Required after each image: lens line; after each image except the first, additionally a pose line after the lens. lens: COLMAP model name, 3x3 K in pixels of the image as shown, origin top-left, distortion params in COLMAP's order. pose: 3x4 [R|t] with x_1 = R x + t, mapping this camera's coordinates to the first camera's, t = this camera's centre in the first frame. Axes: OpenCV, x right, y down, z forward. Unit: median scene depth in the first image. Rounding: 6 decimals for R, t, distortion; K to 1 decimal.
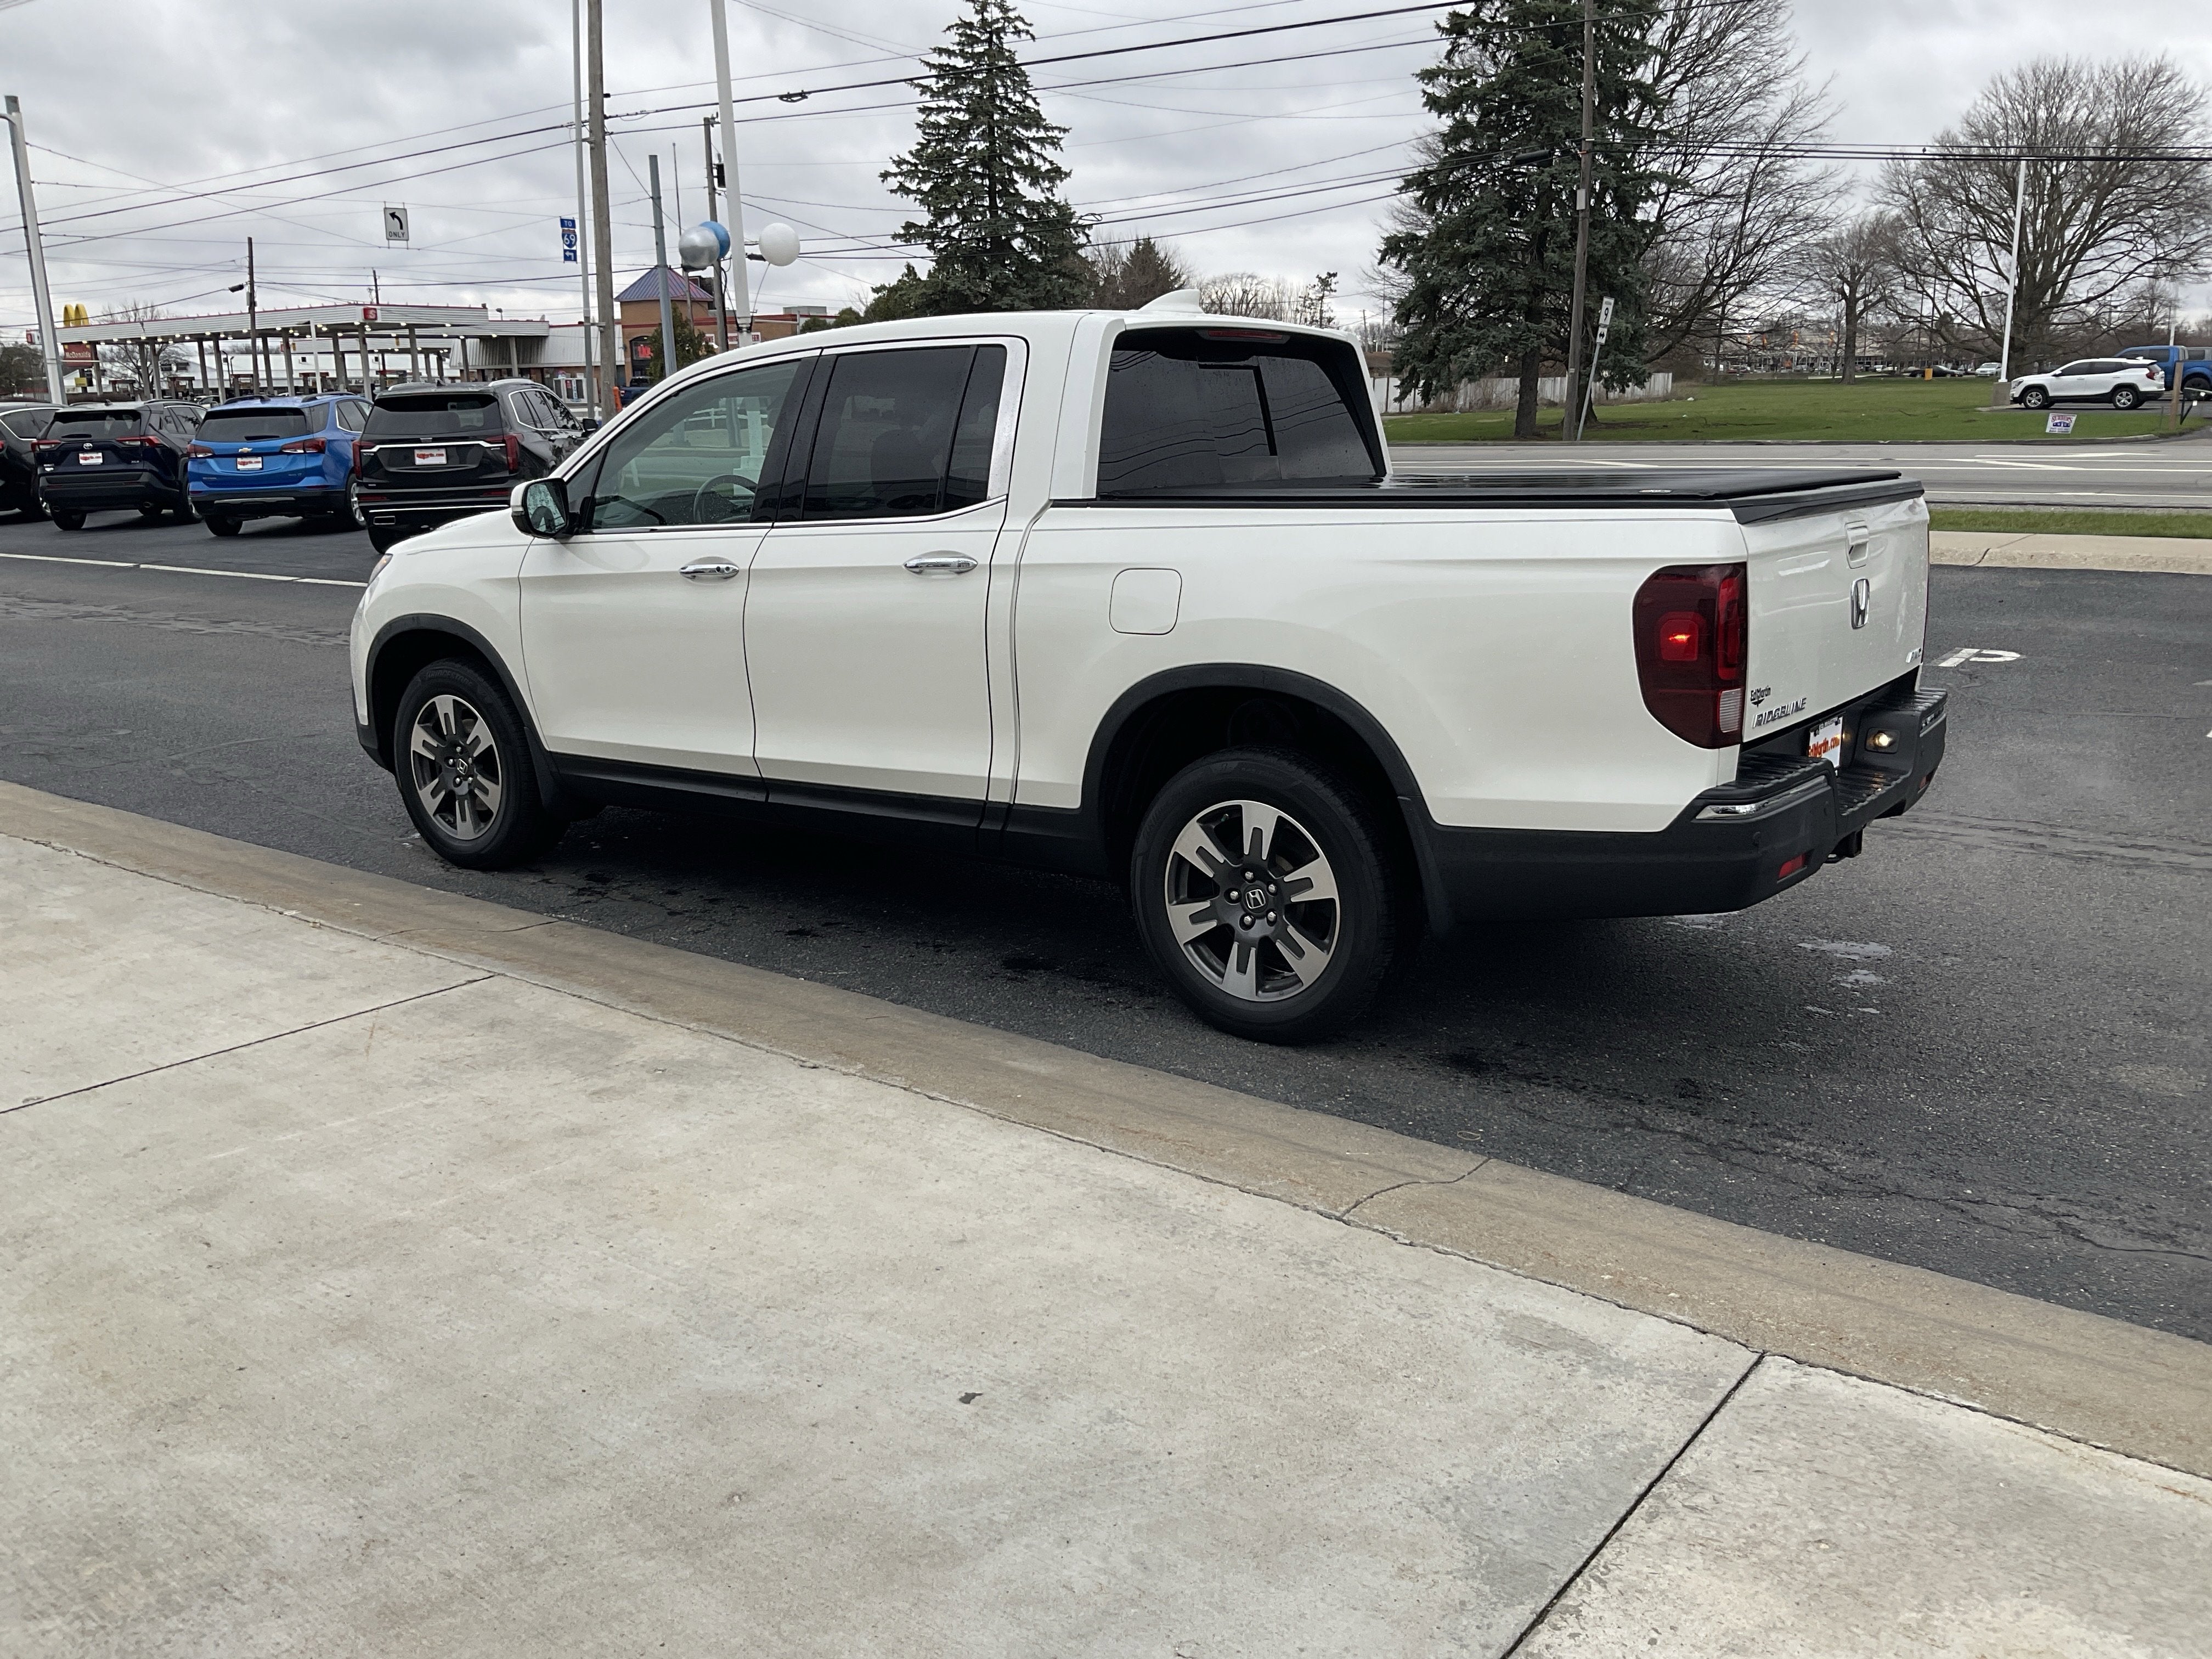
lens RADIAL K [[1815.0, 0, 1107.1], [0, 1815.0, 833.2], [0, 0, 1]] dist [0.092080, -0.198792]
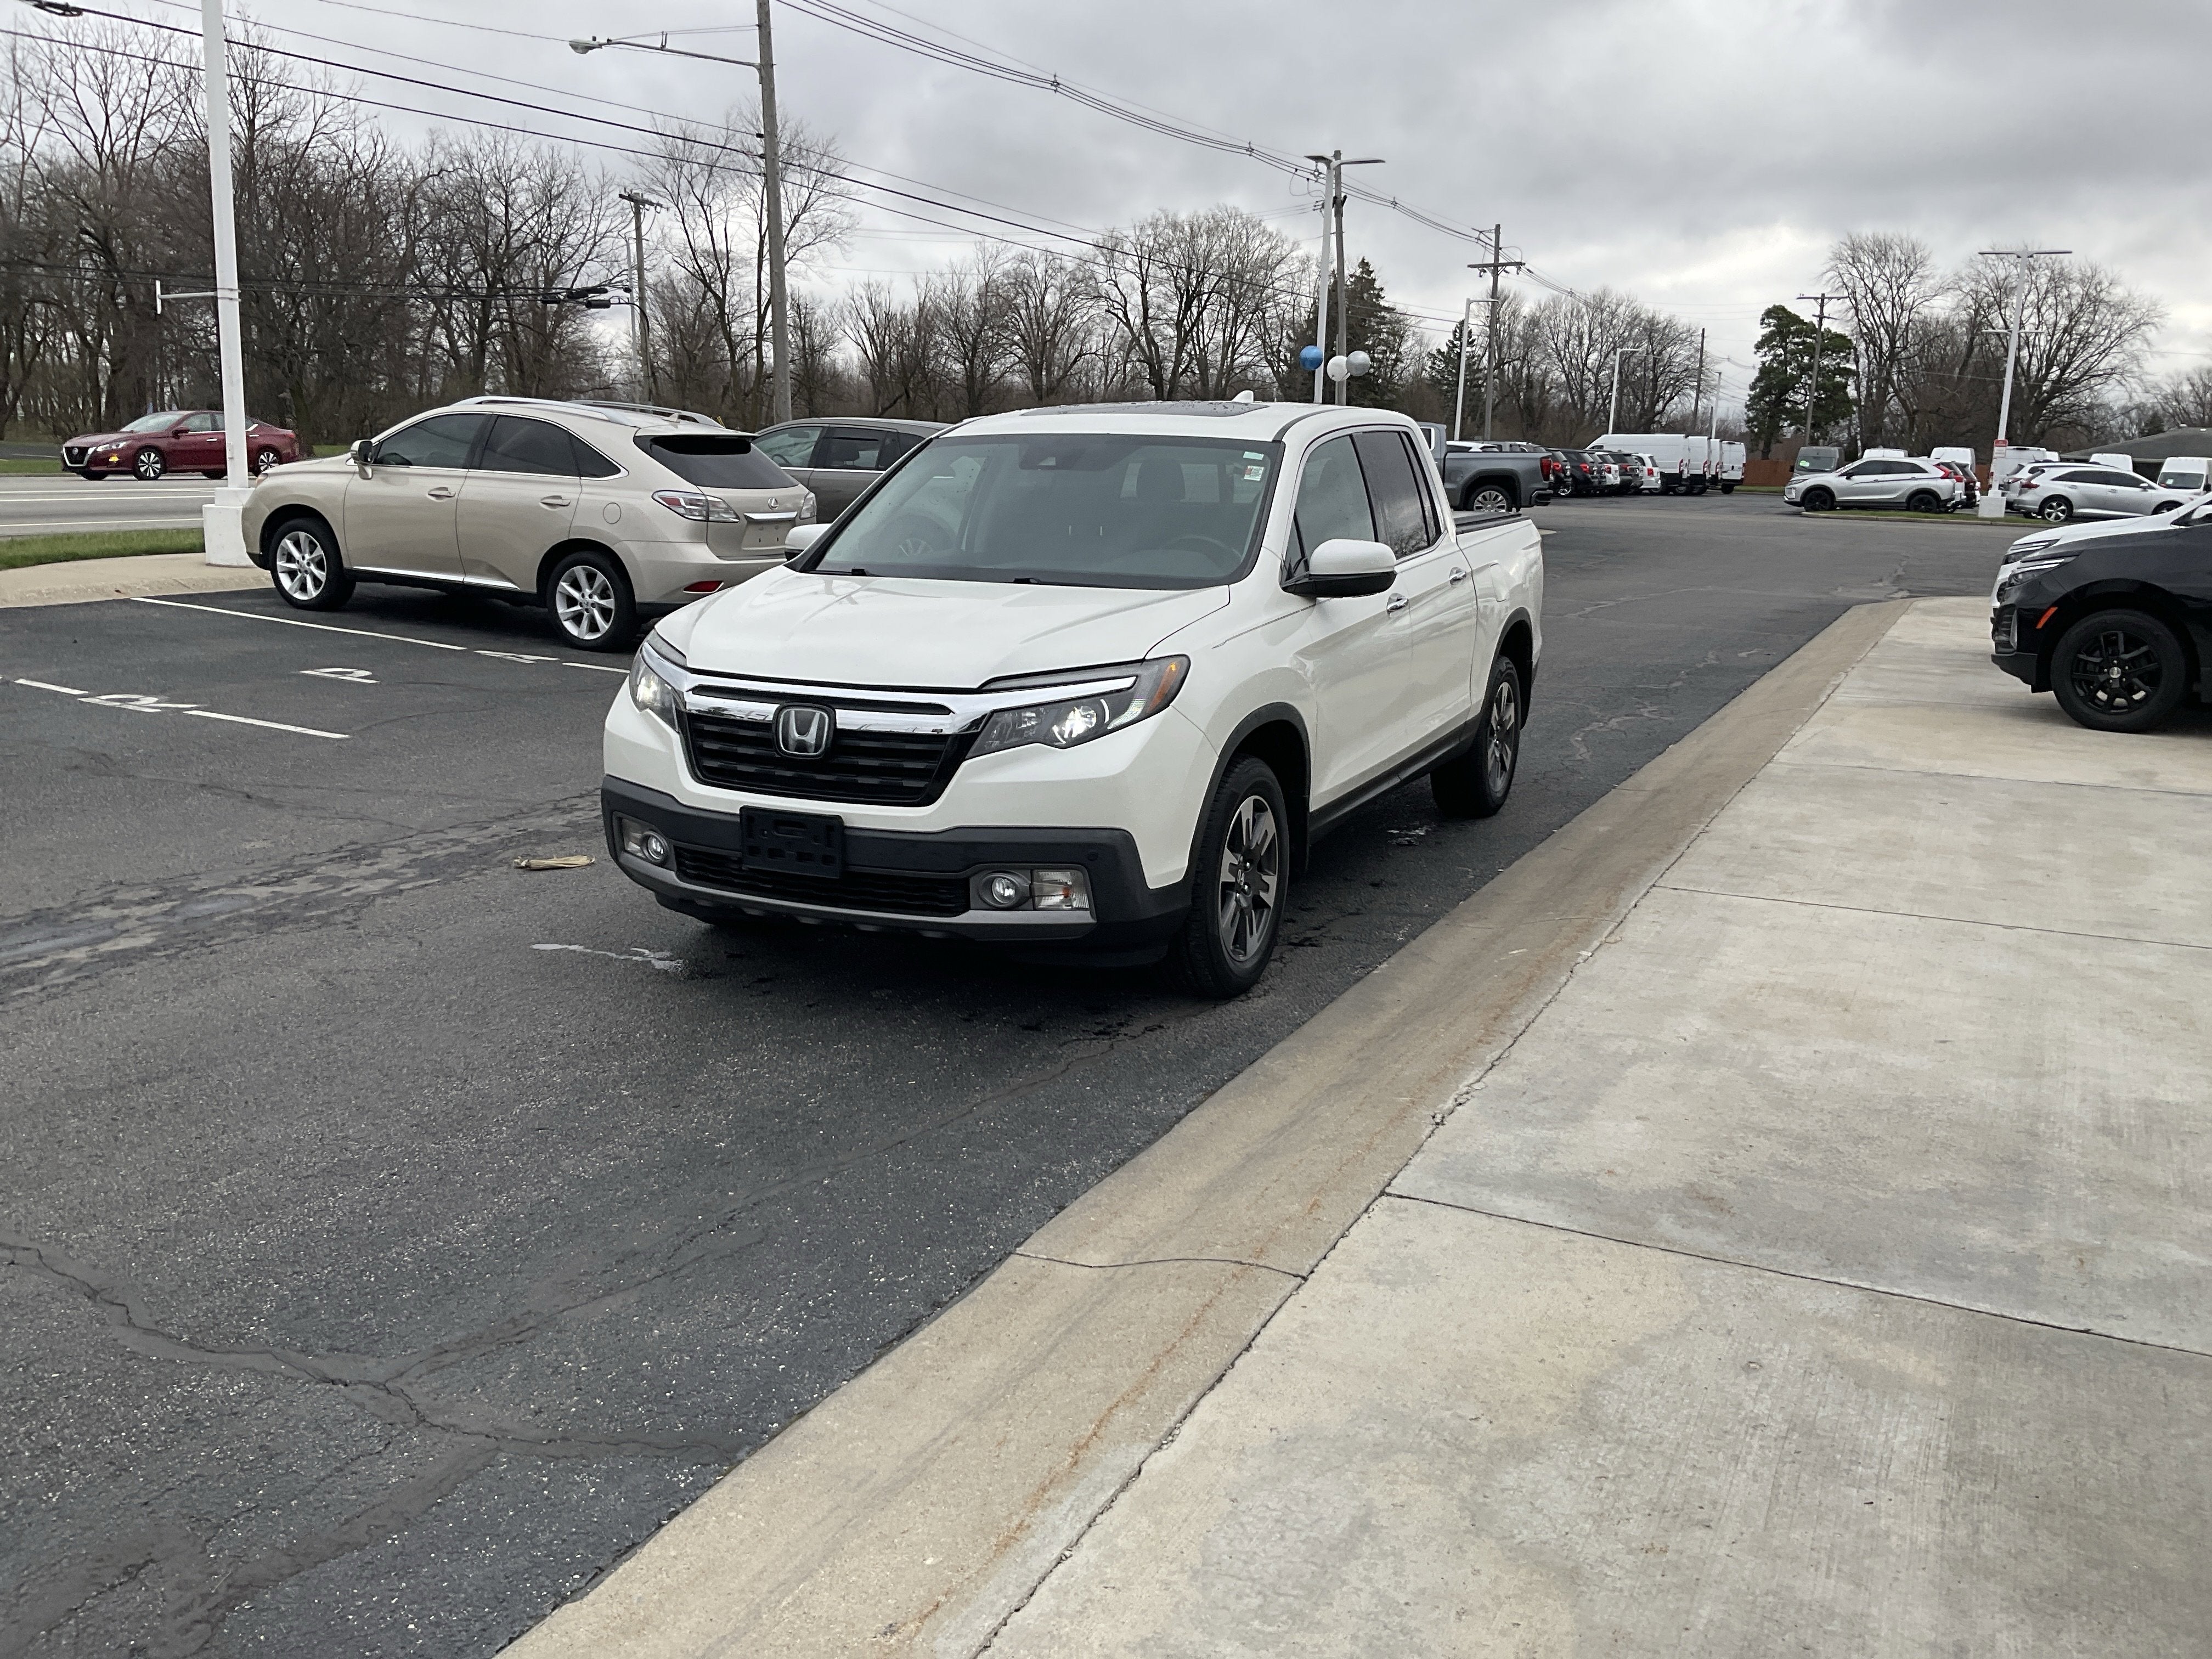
lens RADIAL K [[1794.8, 0, 1106.0], [0, 1794.8, 829.5], [0, 0, 1]] dist [0.095414, -0.185889]
pose [[-0.188959, -0.191056, 0.963220, -1.400662], [0.204245, 0.951792, 0.228857, -0.322800], [-0.960510, 0.239977, -0.140827, 1.418102]]
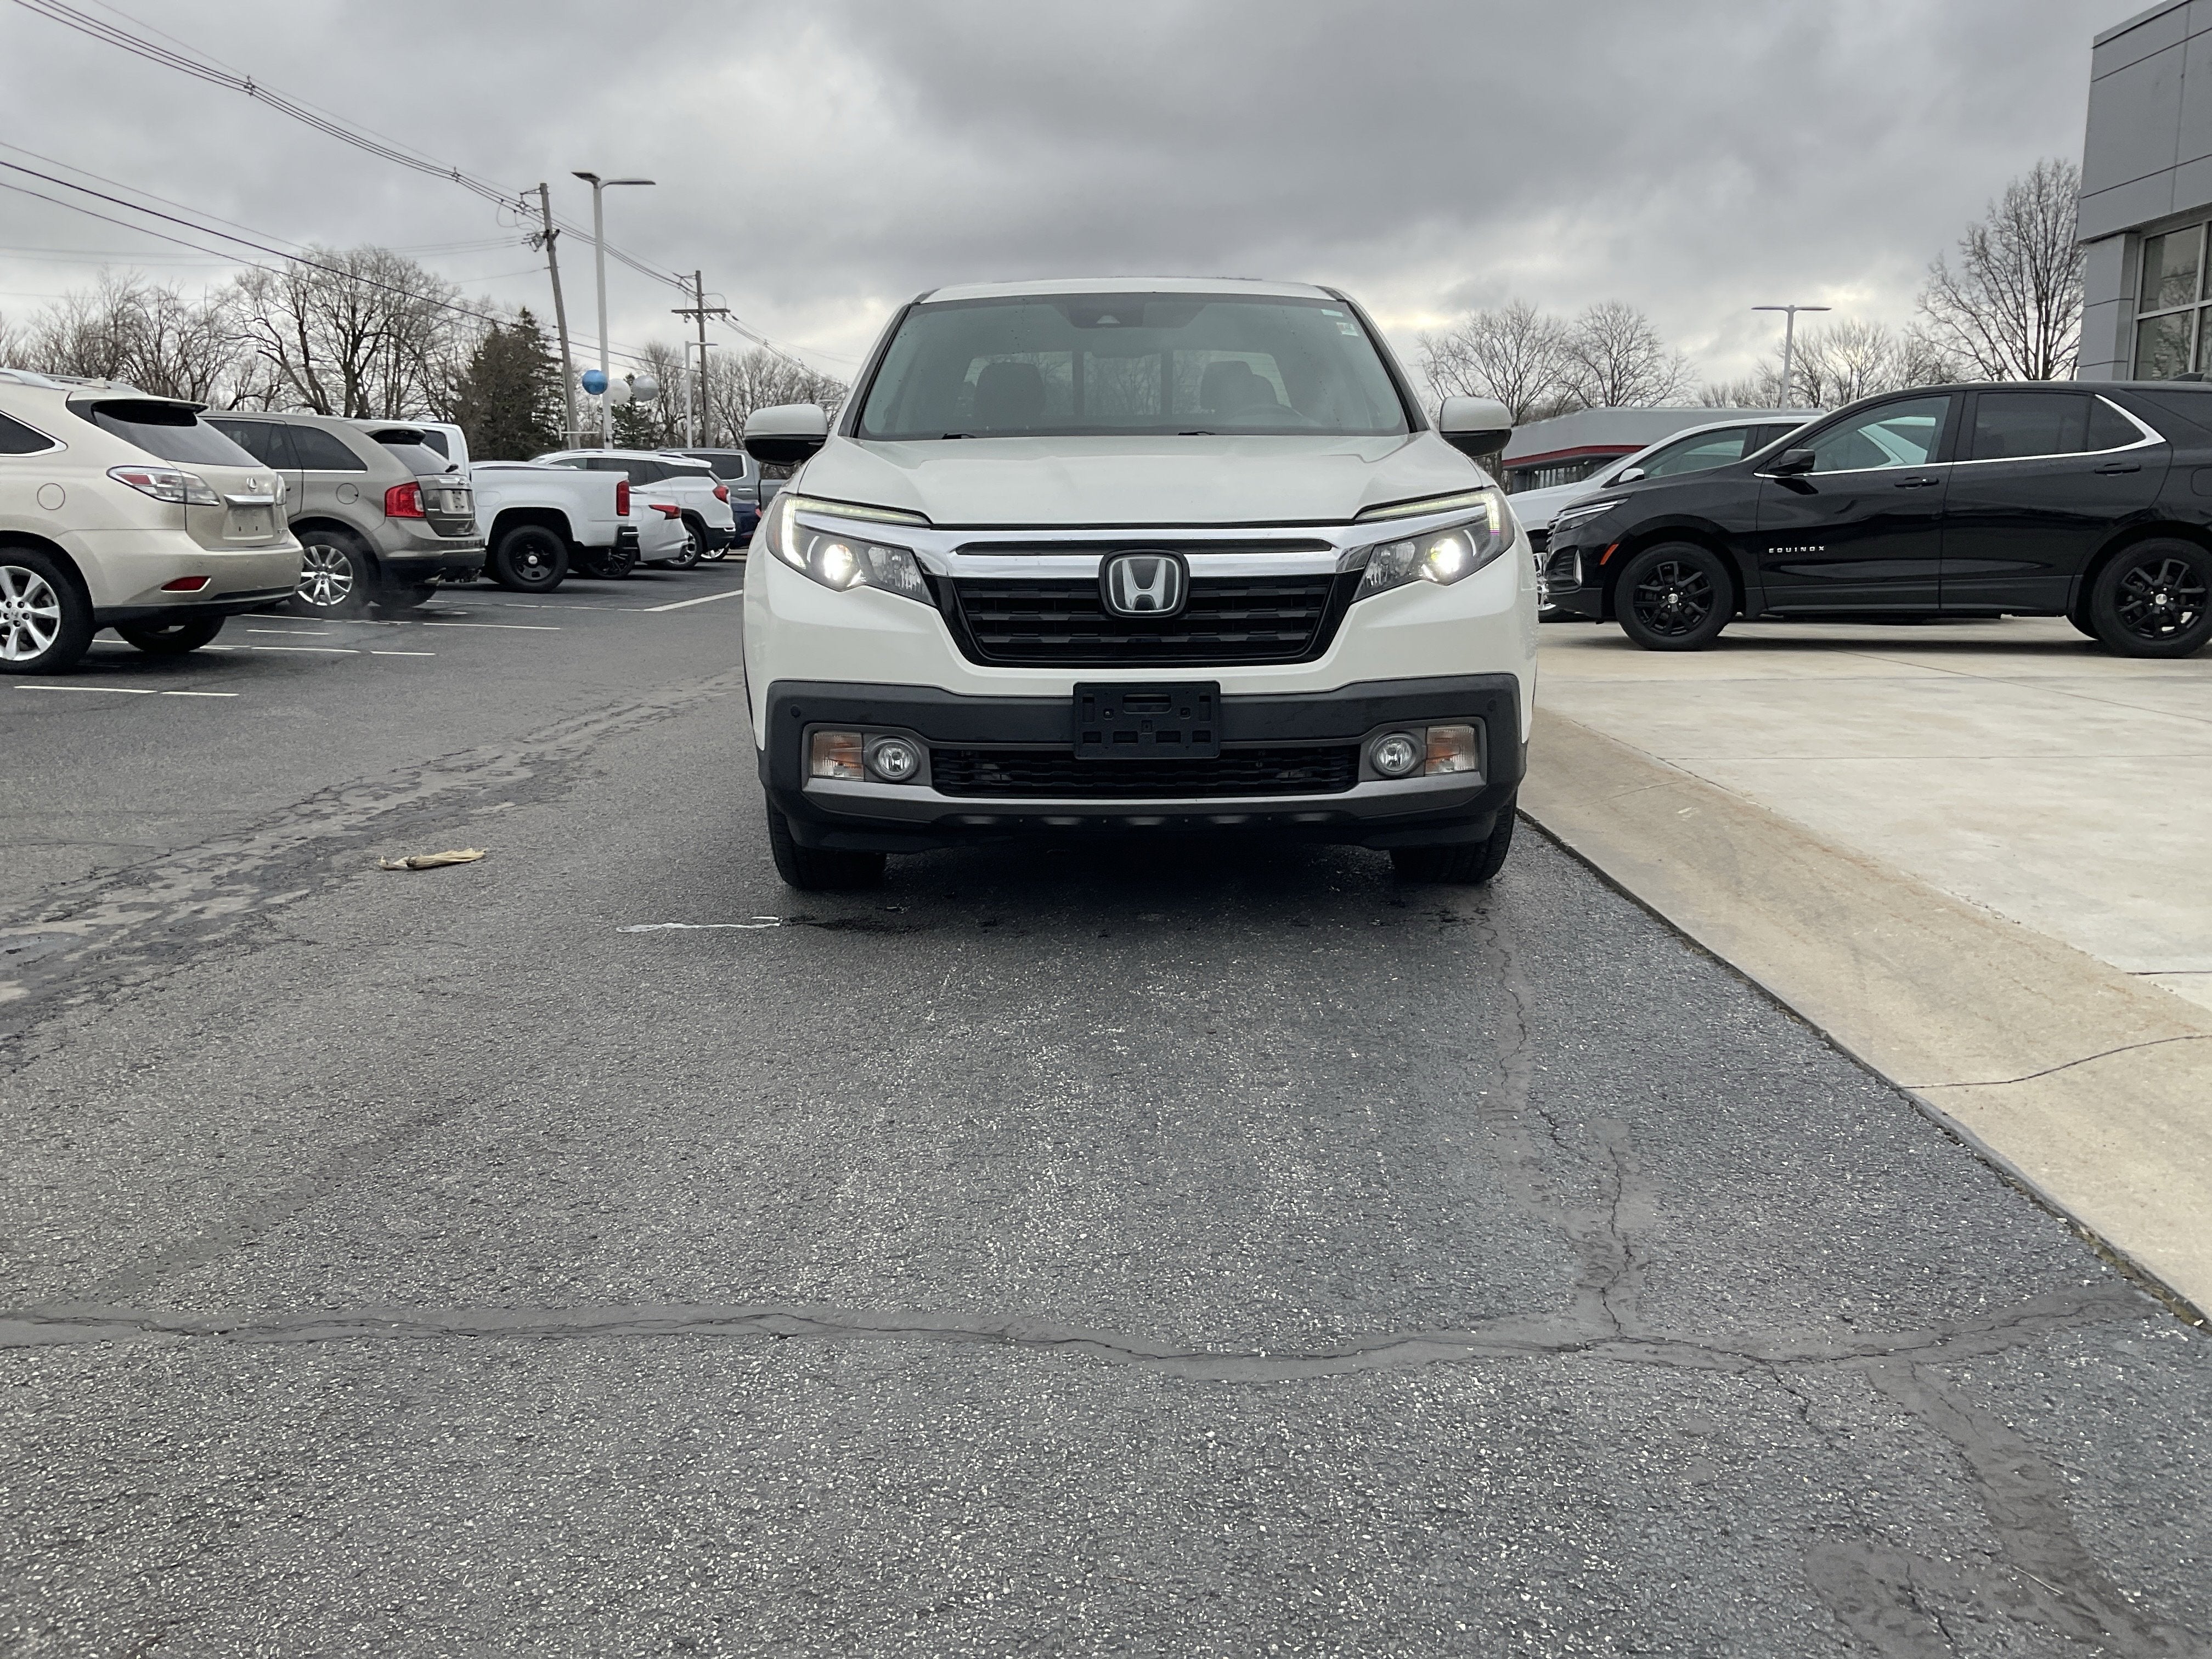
lens RADIAL K [[1803.2, 0, 1099.5], [0, 1803.2, 827.5], [0, 0, 1]] dist [0.087686, -0.166243]
pose [[-0.588963, -0.122303, 0.798852, -1.071505], [0.190651, 0.939557, 0.284404, -0.313552], [-0.785350, 0.319805, -0.530047, 1.876634]]
